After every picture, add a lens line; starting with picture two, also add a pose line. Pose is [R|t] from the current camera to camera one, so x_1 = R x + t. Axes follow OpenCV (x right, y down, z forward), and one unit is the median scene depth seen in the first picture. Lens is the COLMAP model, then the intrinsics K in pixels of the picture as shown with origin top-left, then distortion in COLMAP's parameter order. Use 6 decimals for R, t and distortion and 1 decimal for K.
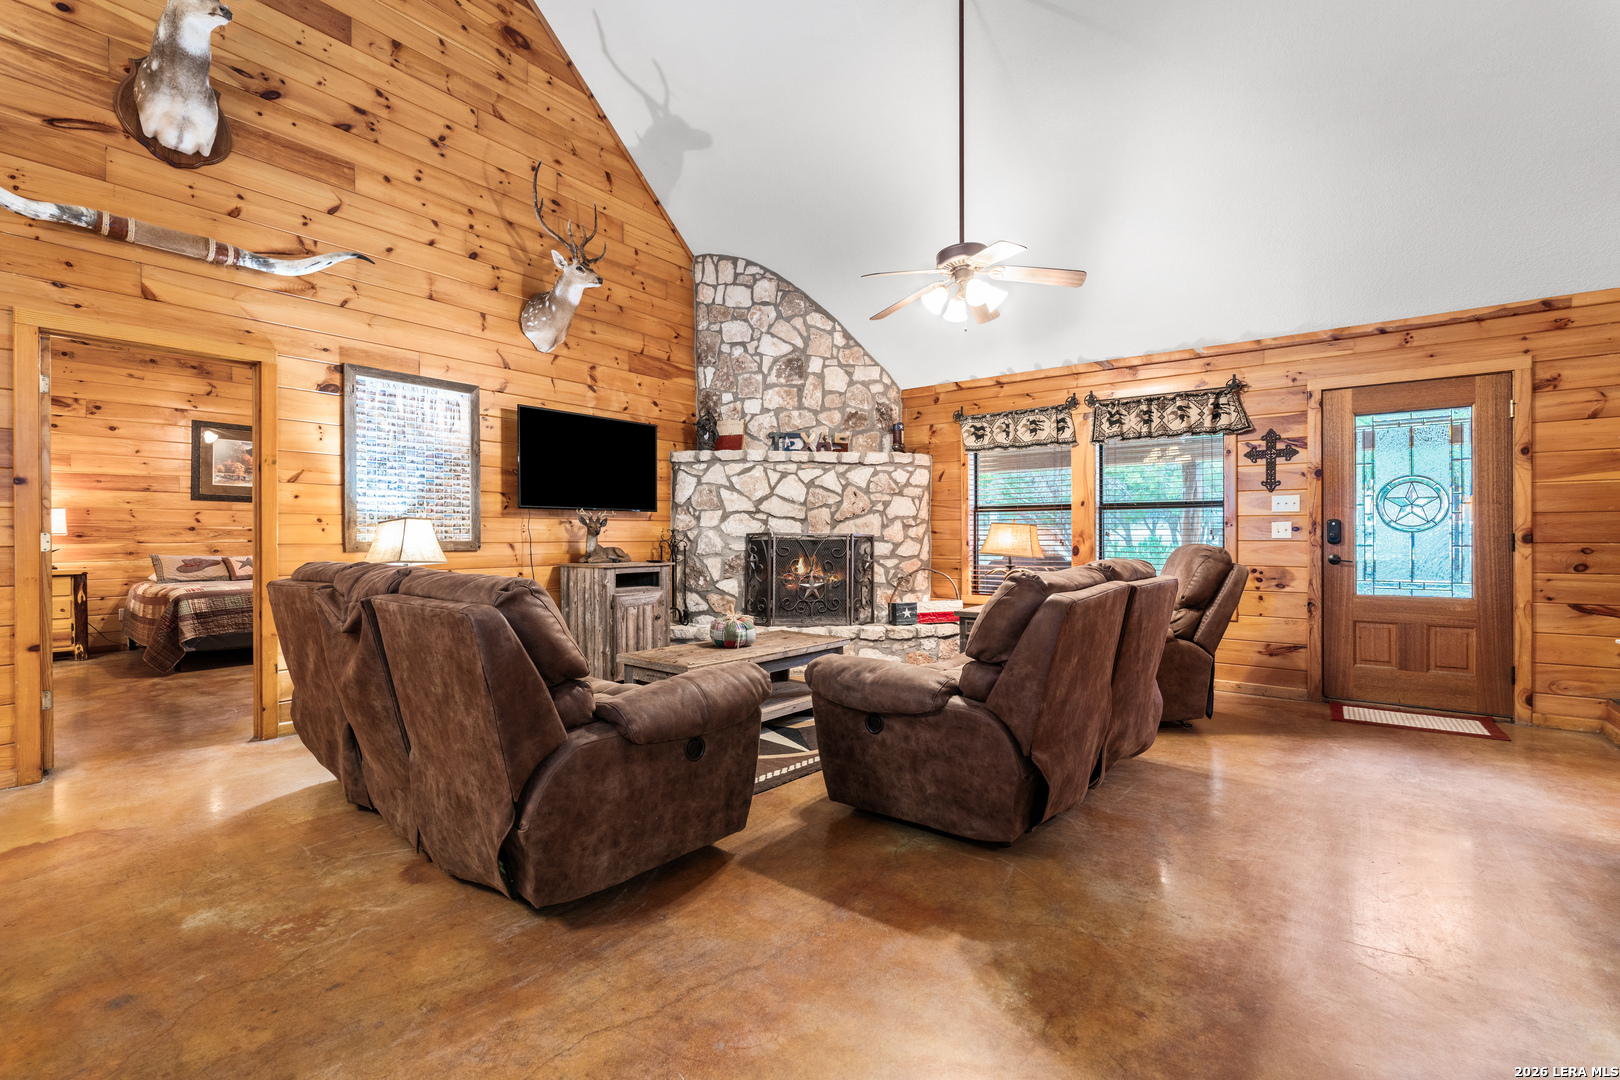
lens RADIAL K [[708.9, 0, 814.6], [0, 708.9, 534.4], [0, 0, 1]] dist [-0.012114, 0.001388]
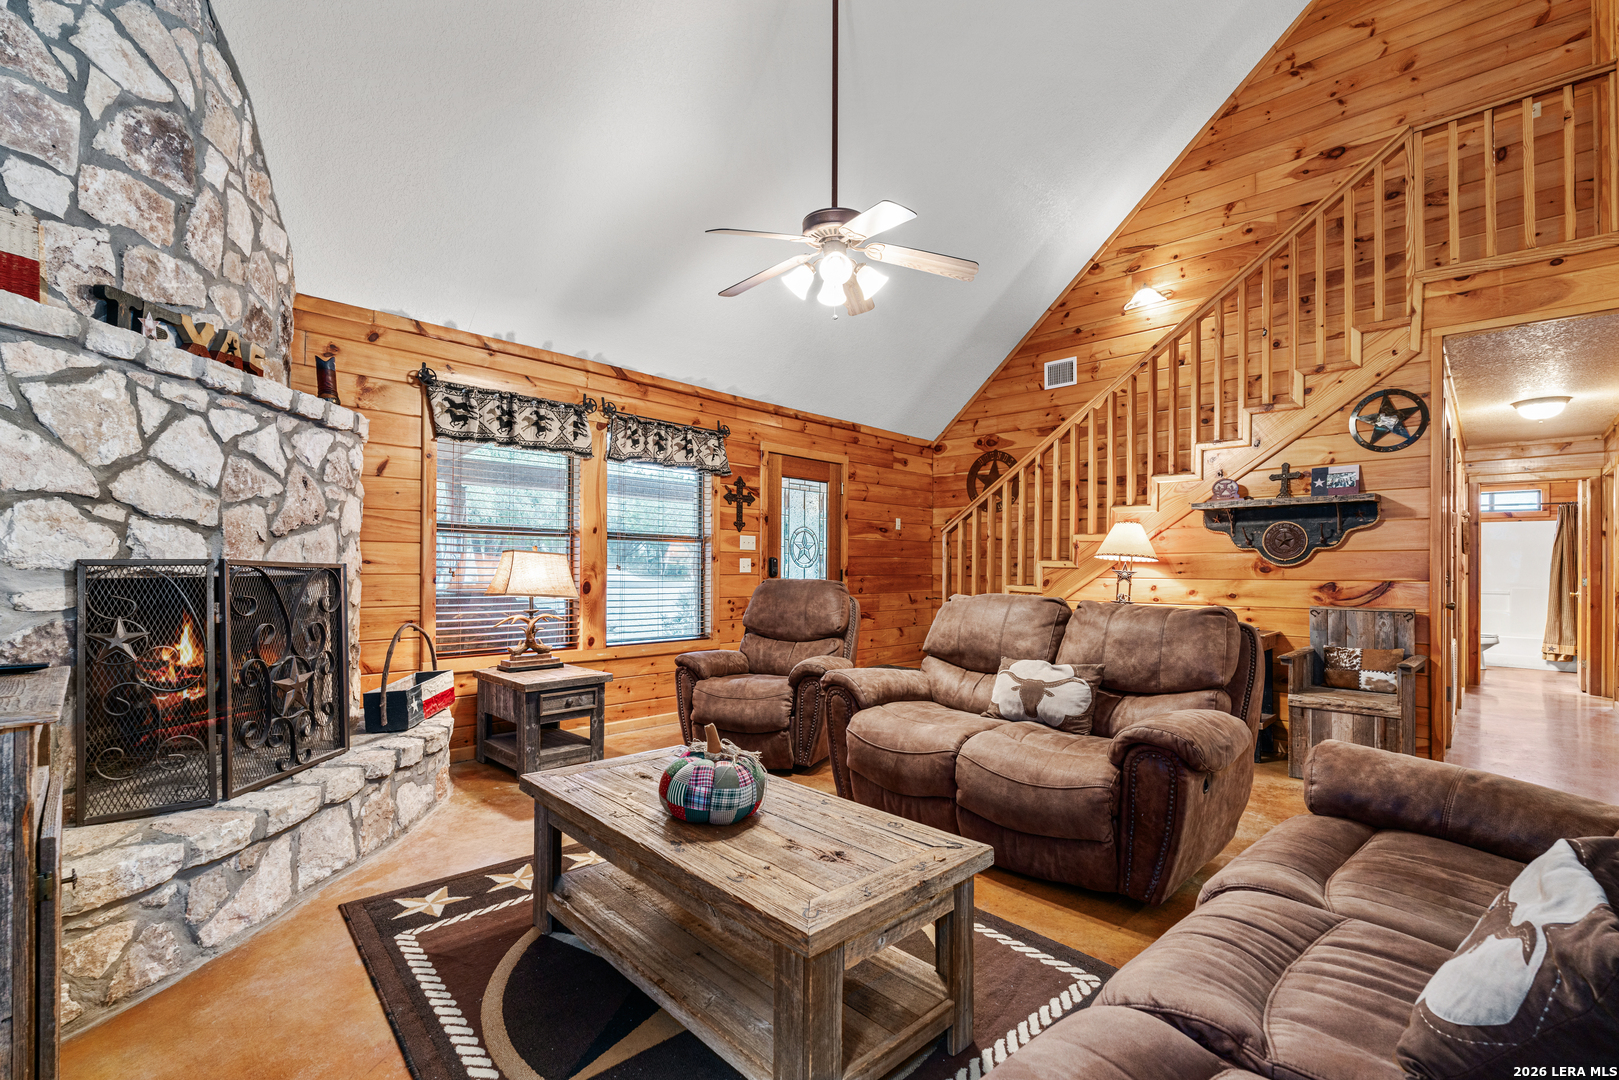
lens RADIAL K [[708.4, 0, 792.5], [0, 708.4, 563.6], [0, 0, 1]] dist [-0.012114, 0.001388]
pose [[0.135699, 0.009421, 0.990705, -0.448430], [-0.011205, 0.999905, -0.007974, -0.000665], [-0.990687, -0.010019, 0.135792, 0.717409]]
